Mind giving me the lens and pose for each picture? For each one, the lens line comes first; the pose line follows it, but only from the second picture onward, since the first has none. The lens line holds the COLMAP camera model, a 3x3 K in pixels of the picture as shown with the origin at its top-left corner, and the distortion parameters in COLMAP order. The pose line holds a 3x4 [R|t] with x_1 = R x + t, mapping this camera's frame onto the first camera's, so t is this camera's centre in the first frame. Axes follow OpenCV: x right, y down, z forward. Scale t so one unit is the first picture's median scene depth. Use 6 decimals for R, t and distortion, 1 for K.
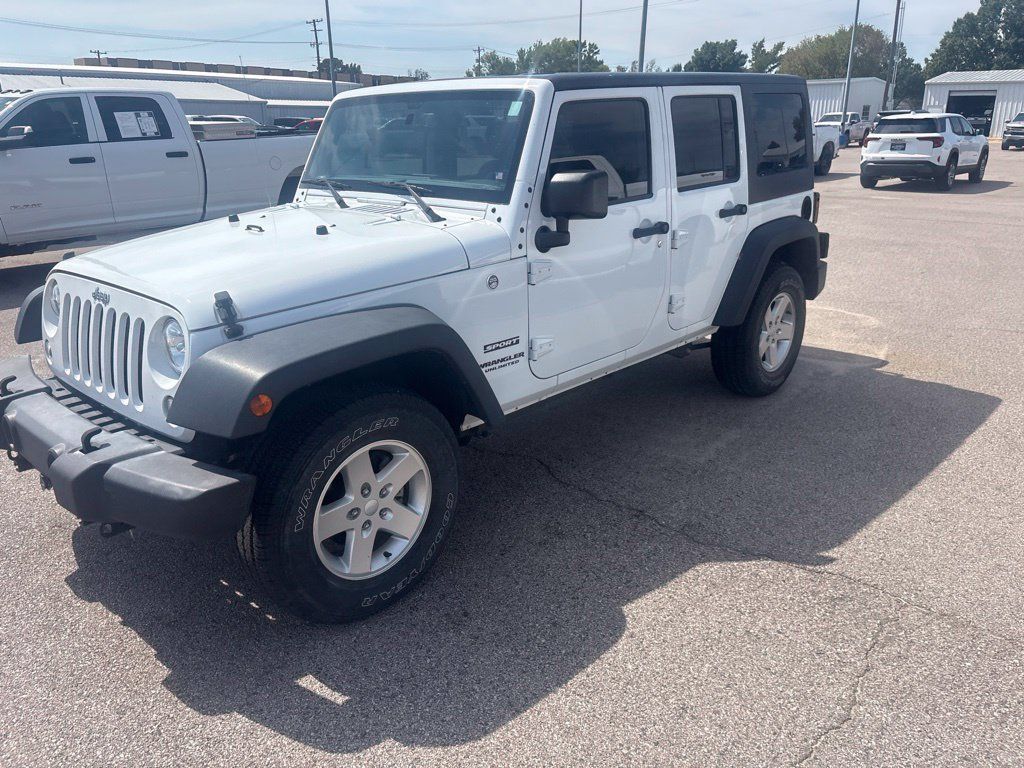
lens RADIAL K [[779.6, 0, 502.1], [0, 779.6, 379.2], [0, 0, 1]] dist [0.056375, -0.056292]
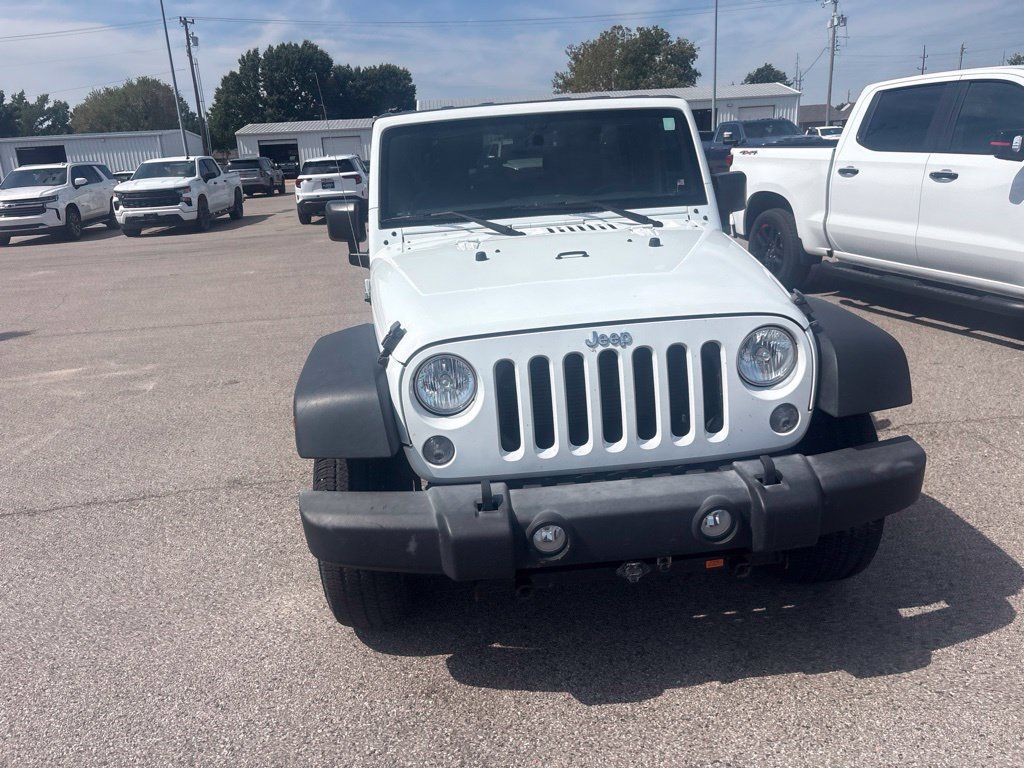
lens RADIAL K [[779.6, 0, 507.4], [0, 779.6, 391.4], [0, 0, 1]] dist [0.056375, -0.056292]
pose [[0.665088, -0.249842, 0.703731, -0.909944], [0.282465, 0.956524, 0.072635, -0.110117], [-0.691282, 0.150470, 0.706744, 0.371275]]
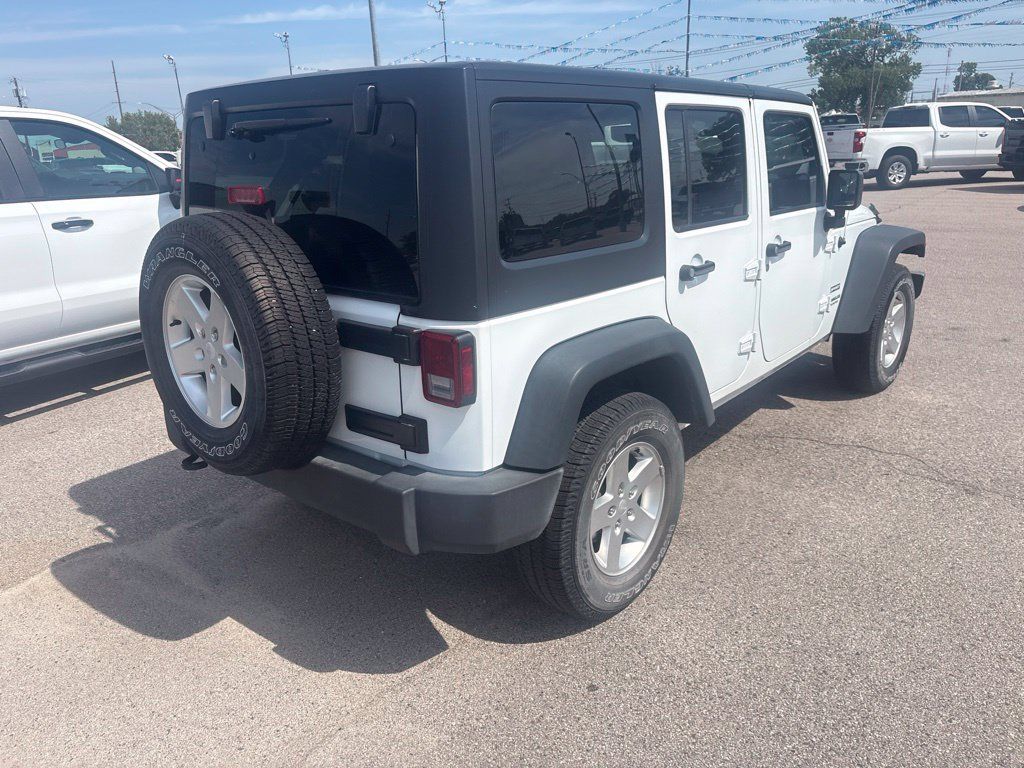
lens RADIAL K [[779.6, 0, 515.4], [0, 779.6, 388.4], [0, 0, 1]] dist [0.056375, -0.056292]
pose [[-0.997884, 0.061969, -0.019707, 0.205227], [0.038091, 0.802661, 0.595218, -0.744520], [0.052703, 0.593208, -0.803322, 2.199406]]
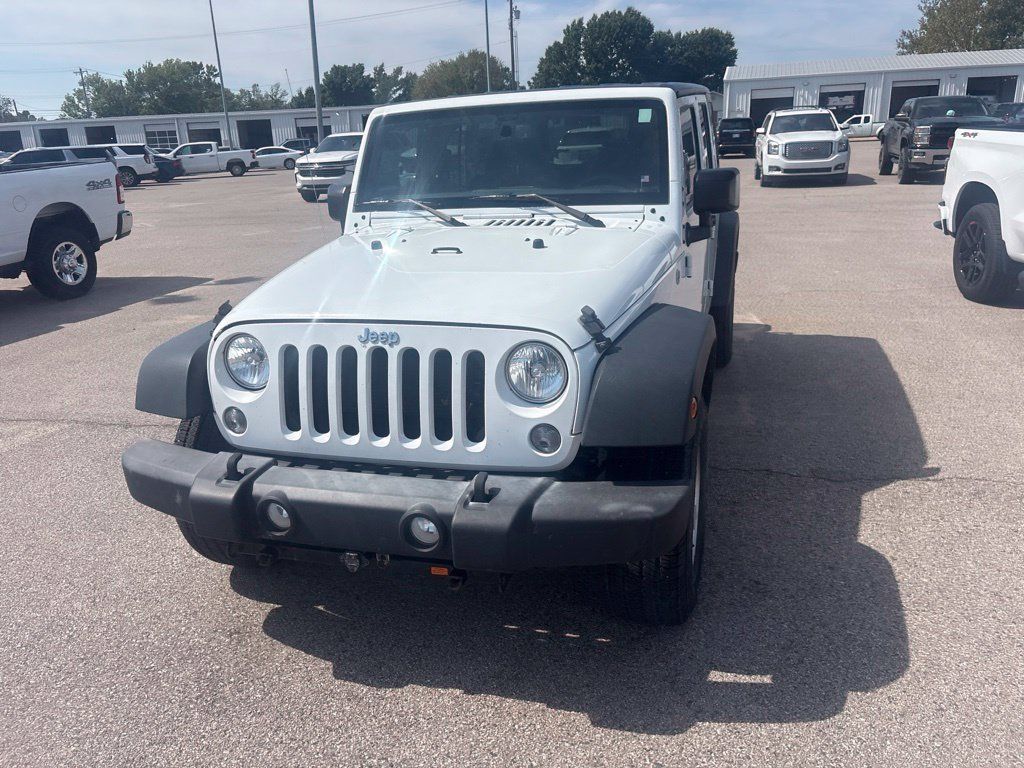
lens RADIAL K [[779.6, 0, 508.8], [0, 779.6, 388.9], [0, 0, 1]] dist [0.056375, -0.056292]
pose [[0.897279, -0.166908, 0.408695, -0.567813], [0.172983, 0.984671, 0.022353, -0.032972], [-0.406161, 0.050640, 0.912397, 0.113464]]
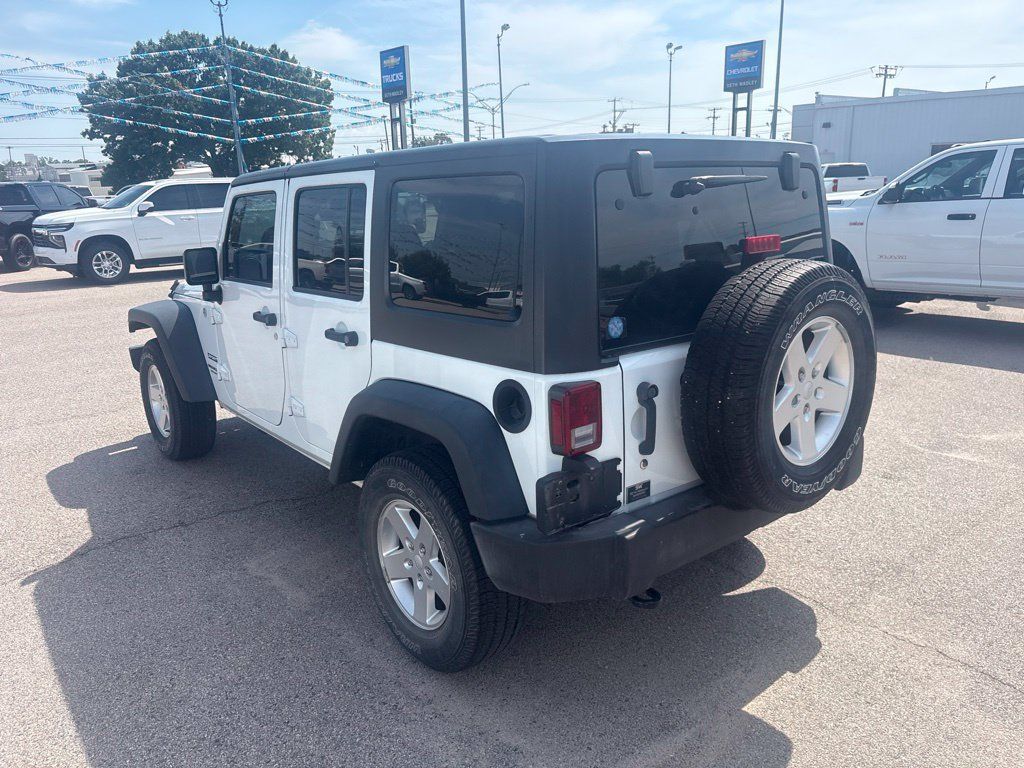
lens RADIAL K [[779.6, 0, 508.5], [0, 779.6, 383.1], [0, 0, 1]] dist [0.056375, -0.056292]
pose [[-0.126303, 0.265070, -0.955921, 1.164927], [-0.289004, 0.912004, 0.291077, -0.507649], [0.948960, 0.313029, -0.038583, 1.384824]]
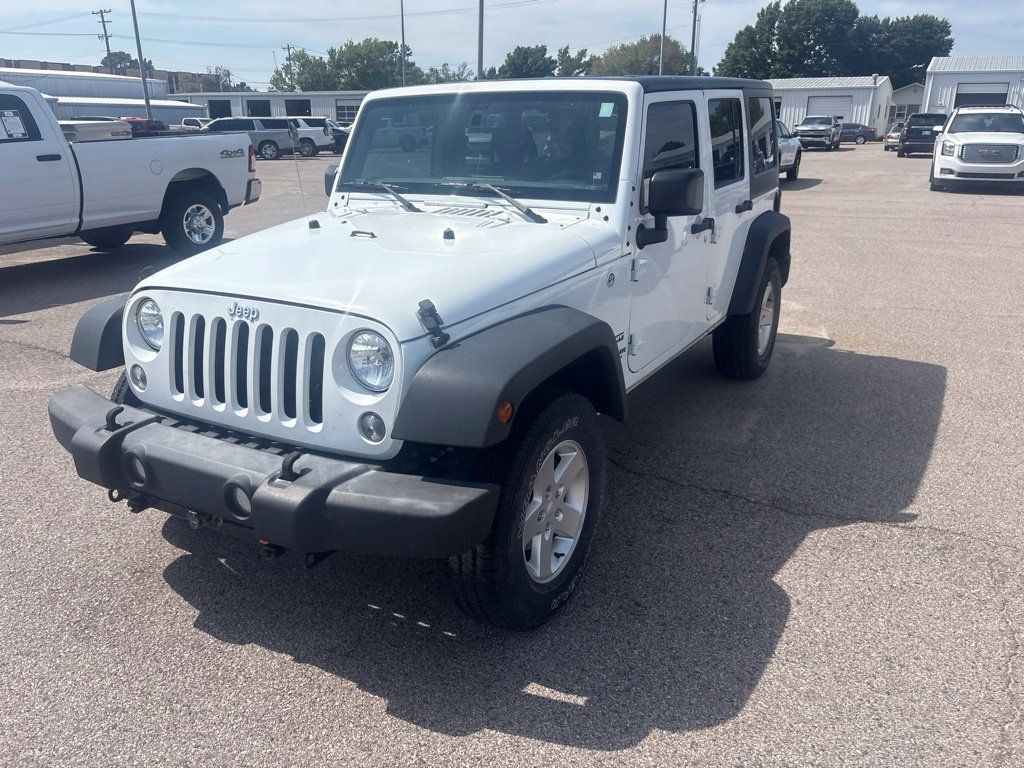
lens RADIAL K [[779.6, 0, 505.7], [0, 779.6, 387.9], [0, 0, 1]] dist [0.056375, -0.056292]
pose [[0.973136, -0.070788, 0.219079, -0.319542], [0.069096, 0.997491, 0.015385, -0.007695], [-0.219619, 0.000166, 0.975586, 0.029223]]
